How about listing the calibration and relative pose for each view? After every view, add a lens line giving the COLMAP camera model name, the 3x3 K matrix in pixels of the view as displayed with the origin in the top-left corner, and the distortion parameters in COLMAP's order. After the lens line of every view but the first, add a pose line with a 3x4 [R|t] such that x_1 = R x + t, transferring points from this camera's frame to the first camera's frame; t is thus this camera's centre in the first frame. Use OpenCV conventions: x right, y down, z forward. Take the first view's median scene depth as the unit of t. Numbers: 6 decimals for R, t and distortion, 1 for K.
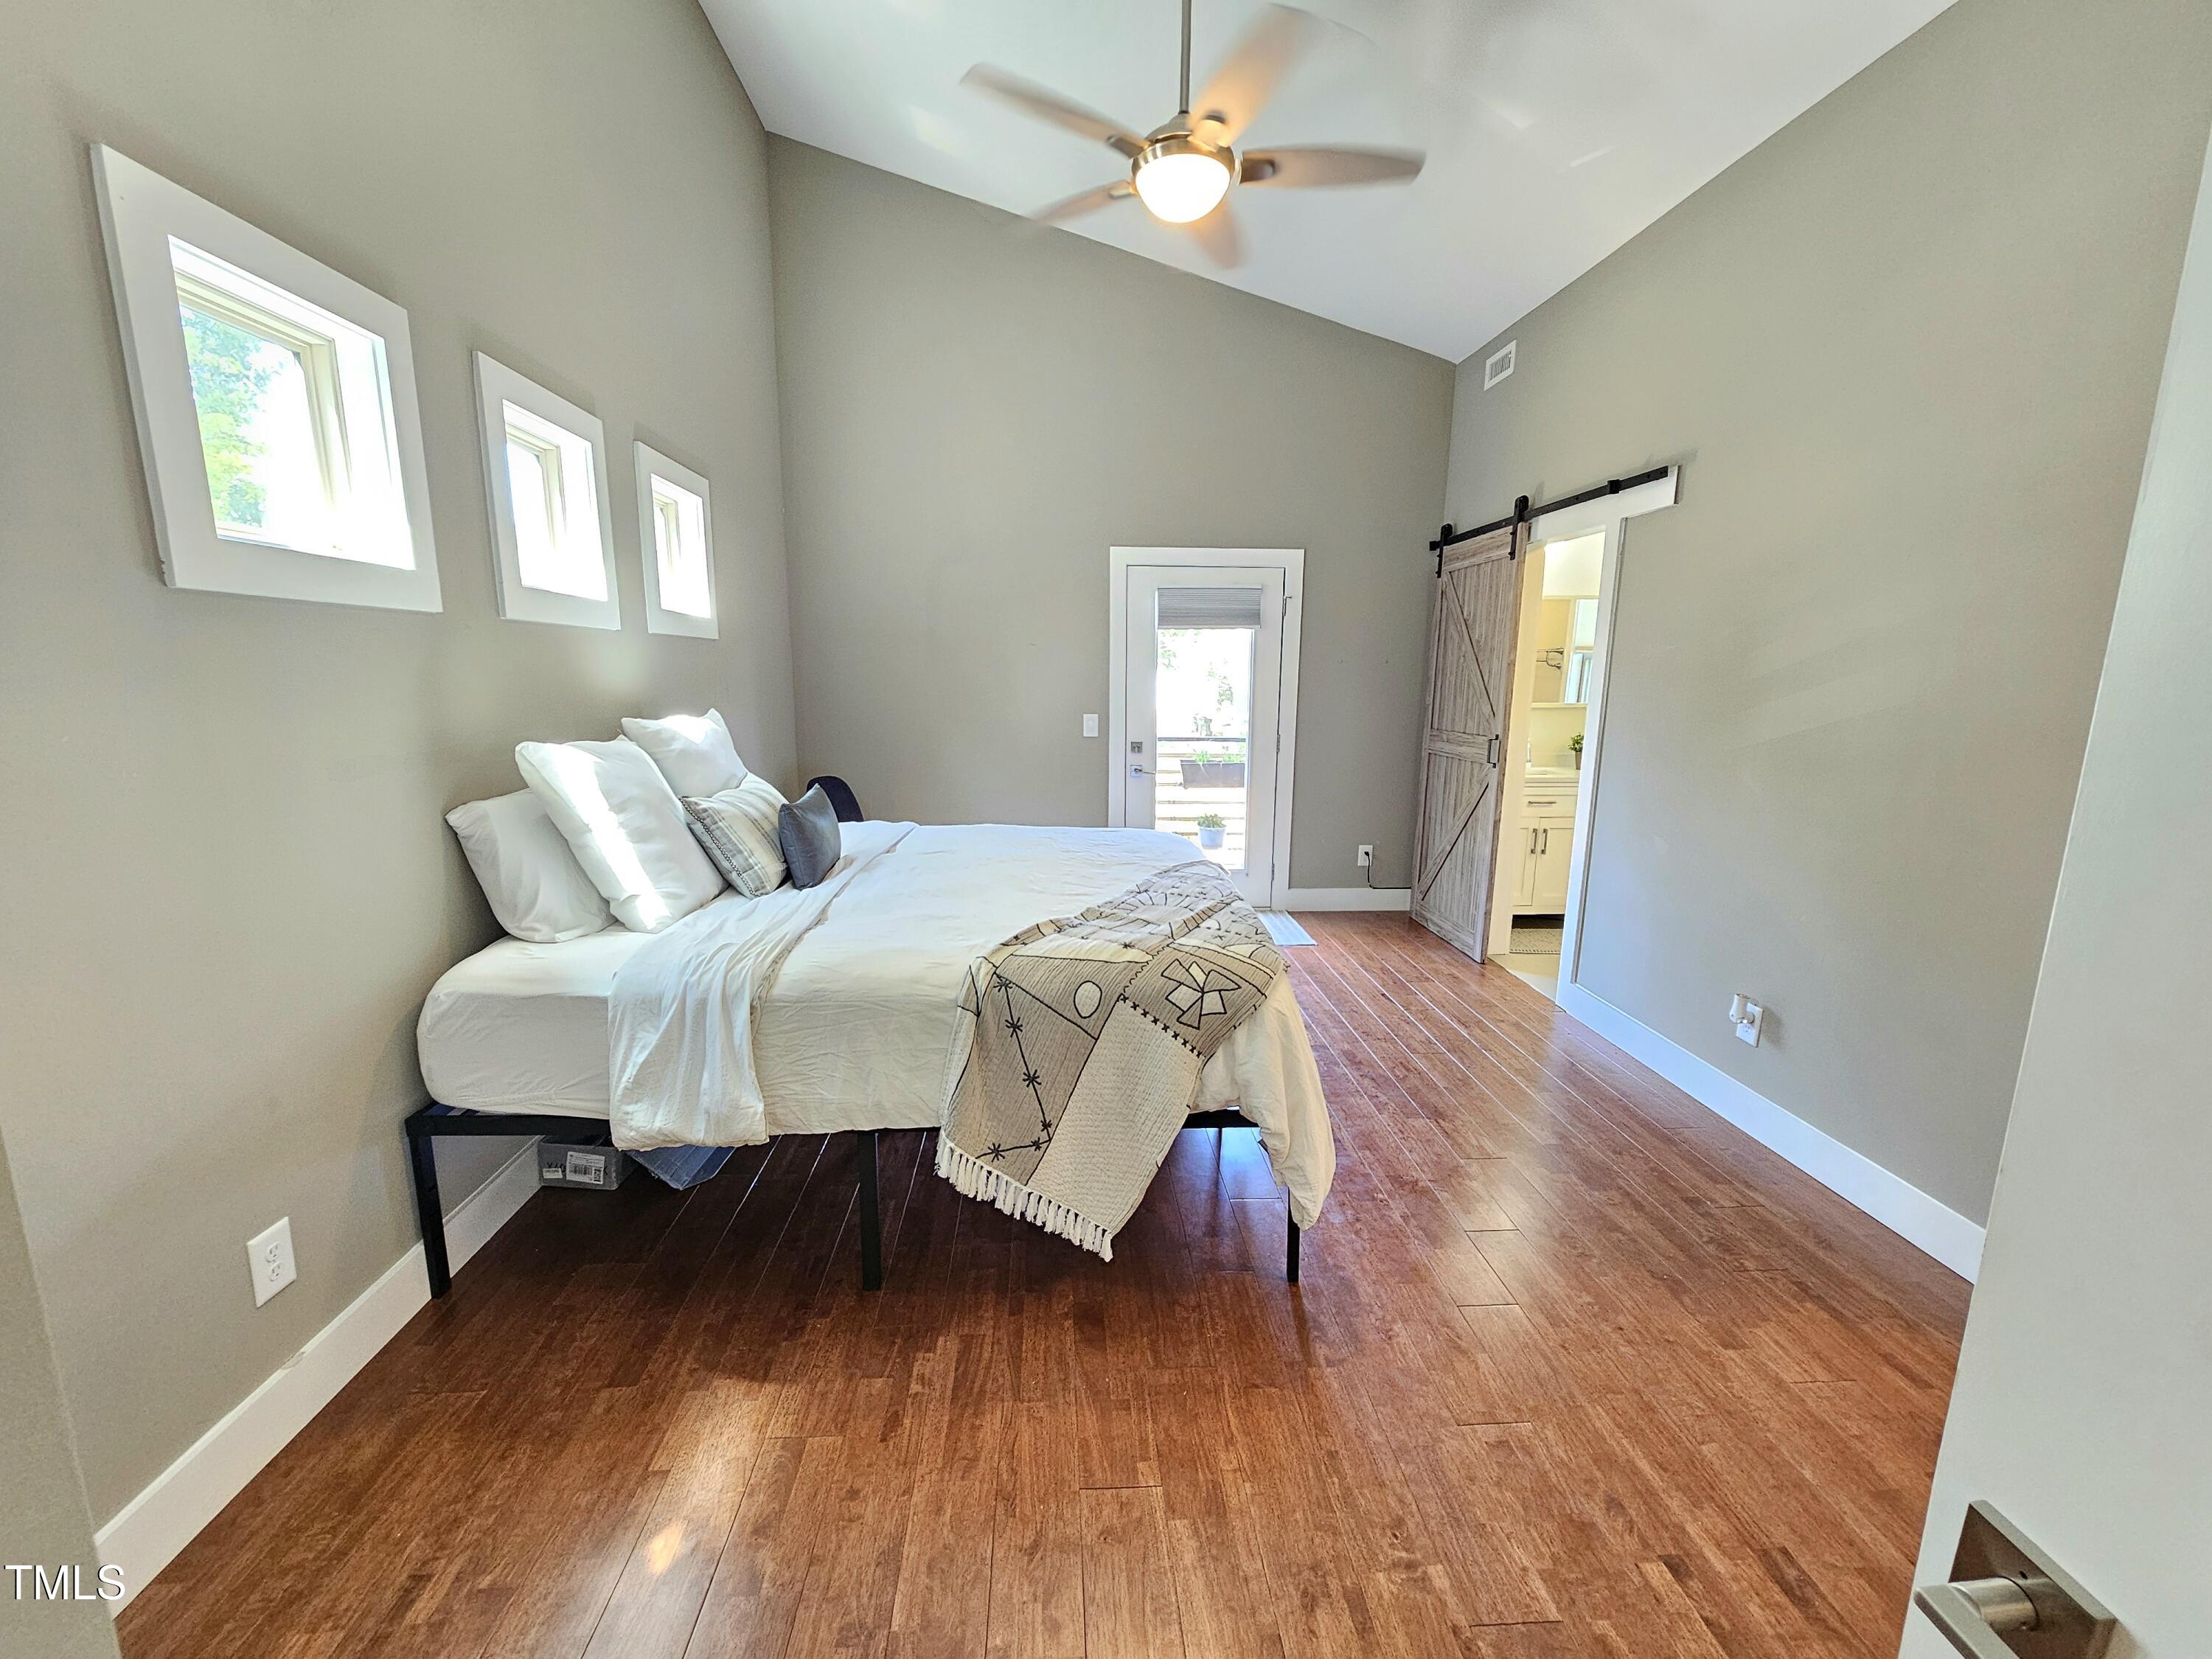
lens RADIAL K [[901.7, 0, 1103.5], [0, 901.7, 828.2], [0, 0, 1]] dist [0.004766, 0.000118]
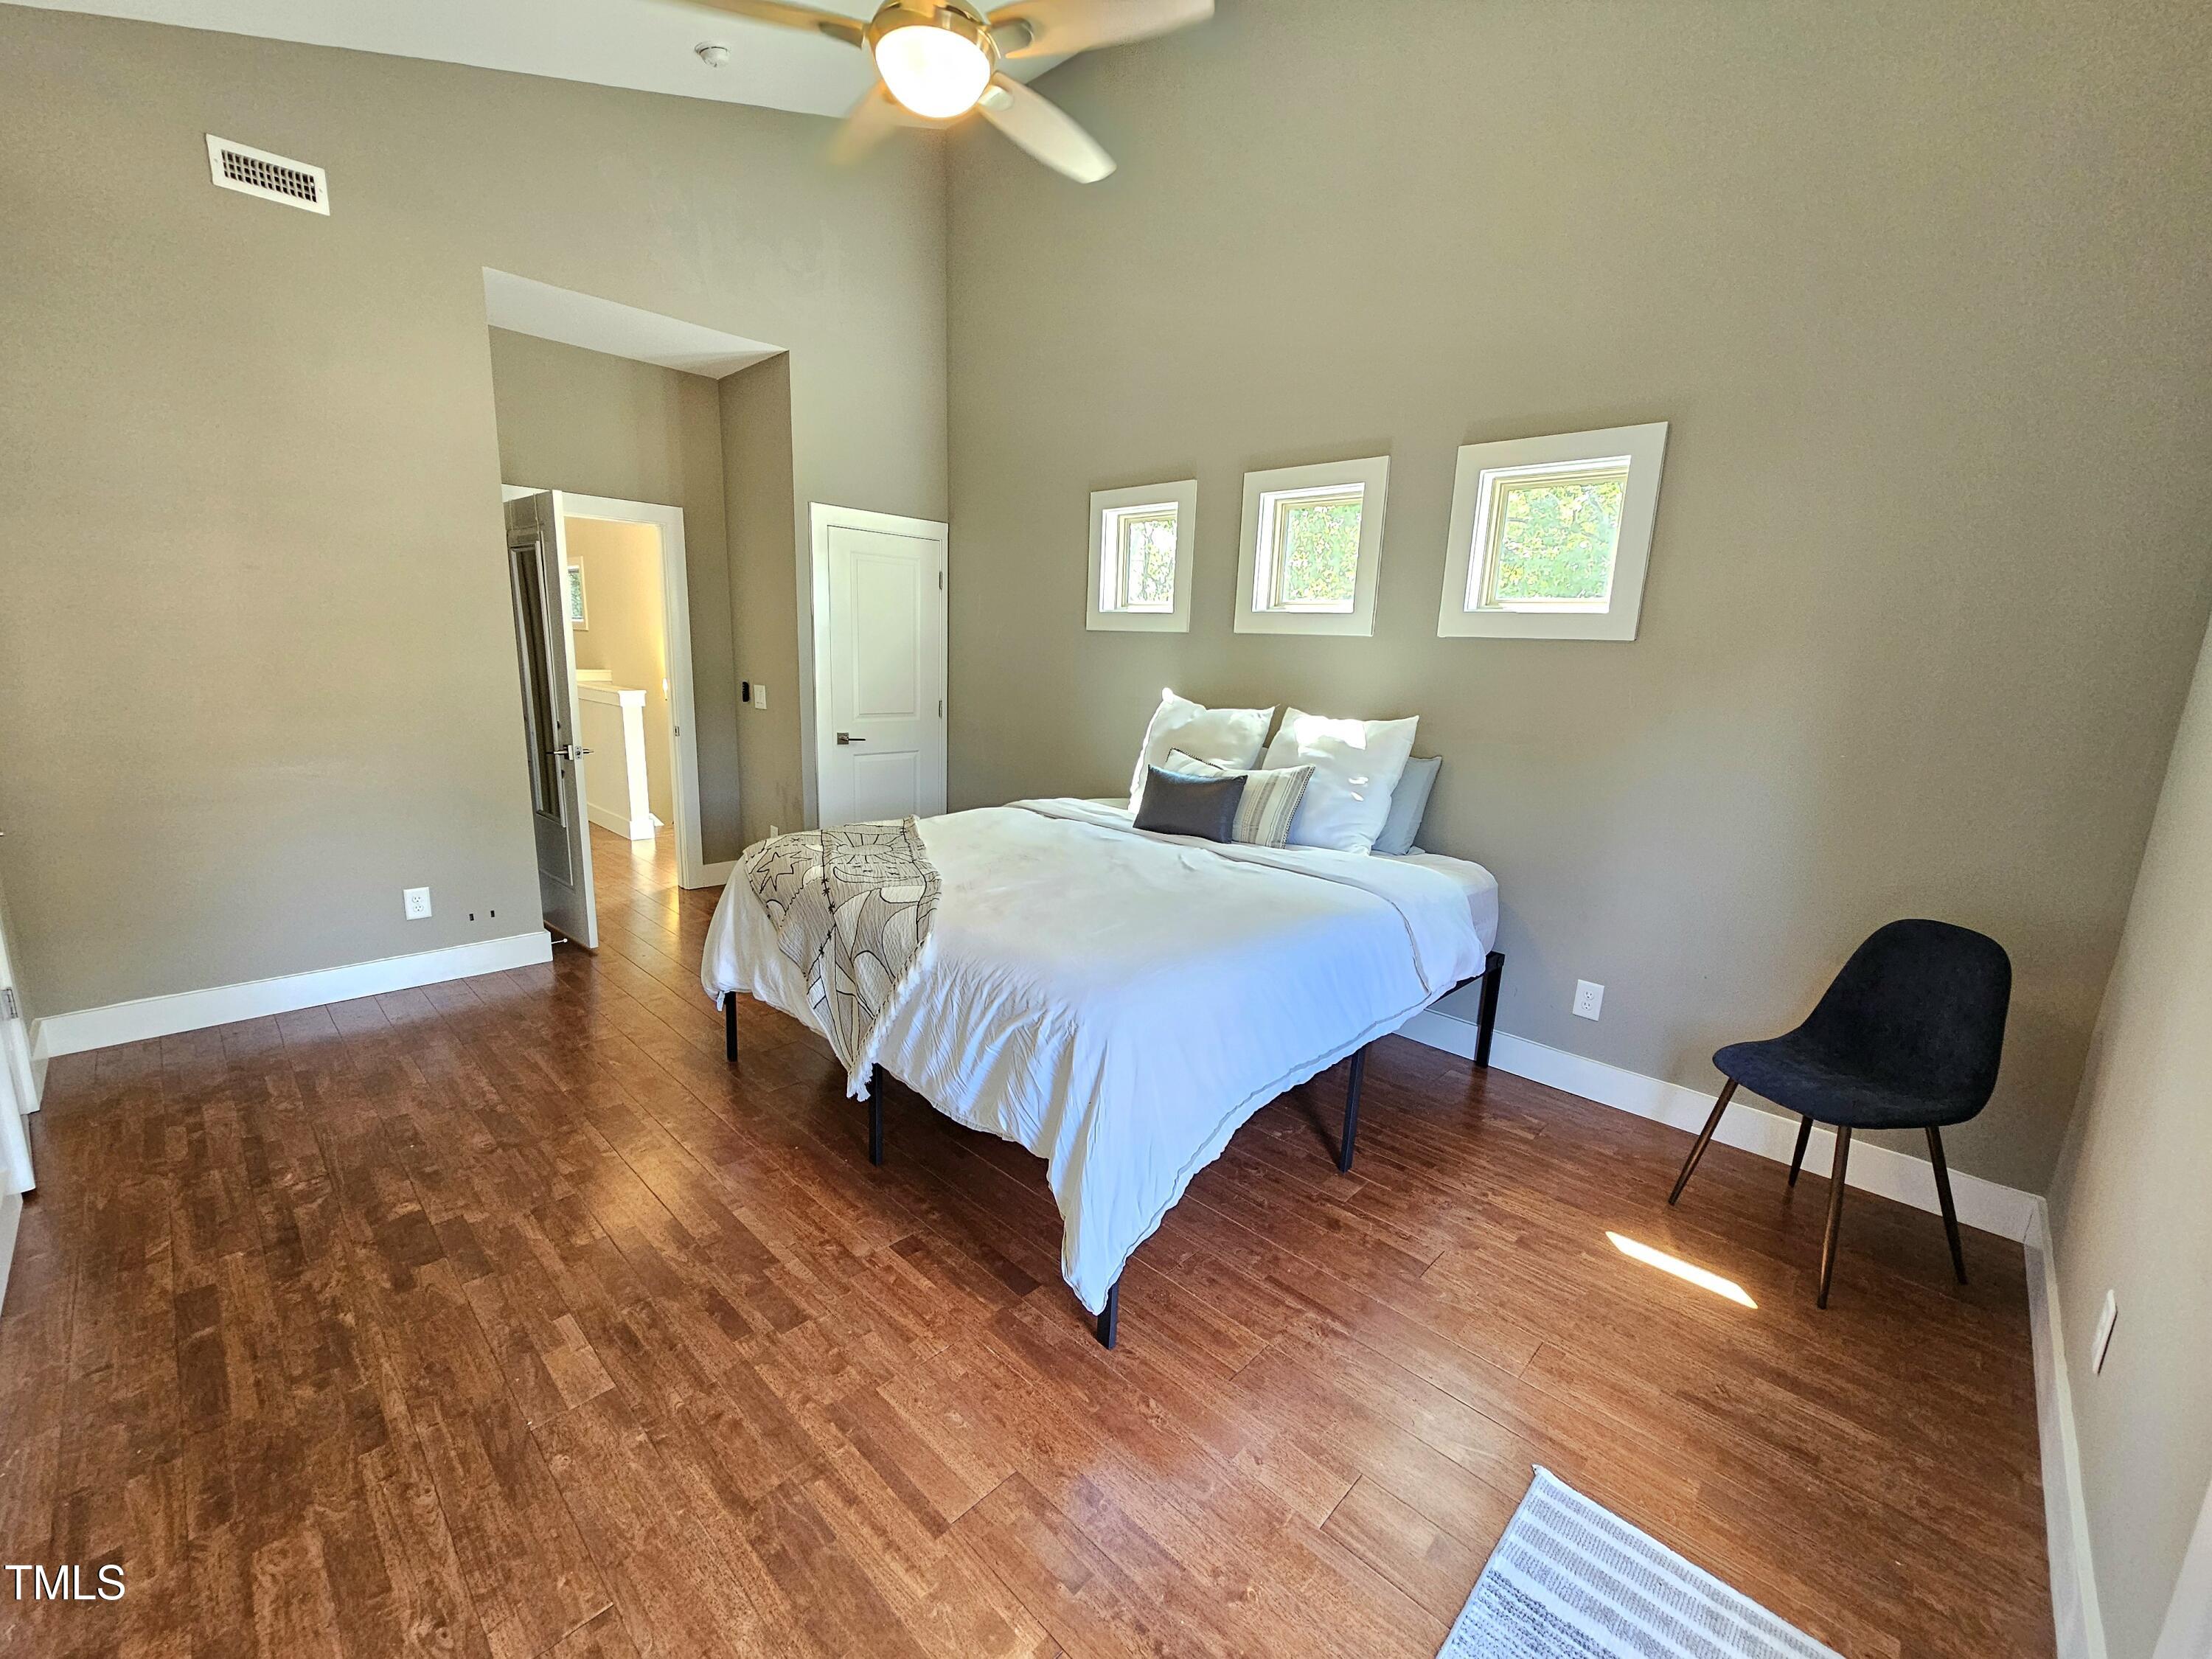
lens RADIAL K [[901.7, 0, 1110.8], [0, 901.7, 827.6], [0, 0, 1]] dist [0.004766, 0.000118]
pose [[-0.734174, 0.099828, -0.671583, 0.681689], [-0.169116, 0.931070, 0.323277, -0.414638], [0.657563, 0.350916, -0.666685, 2.175411]]
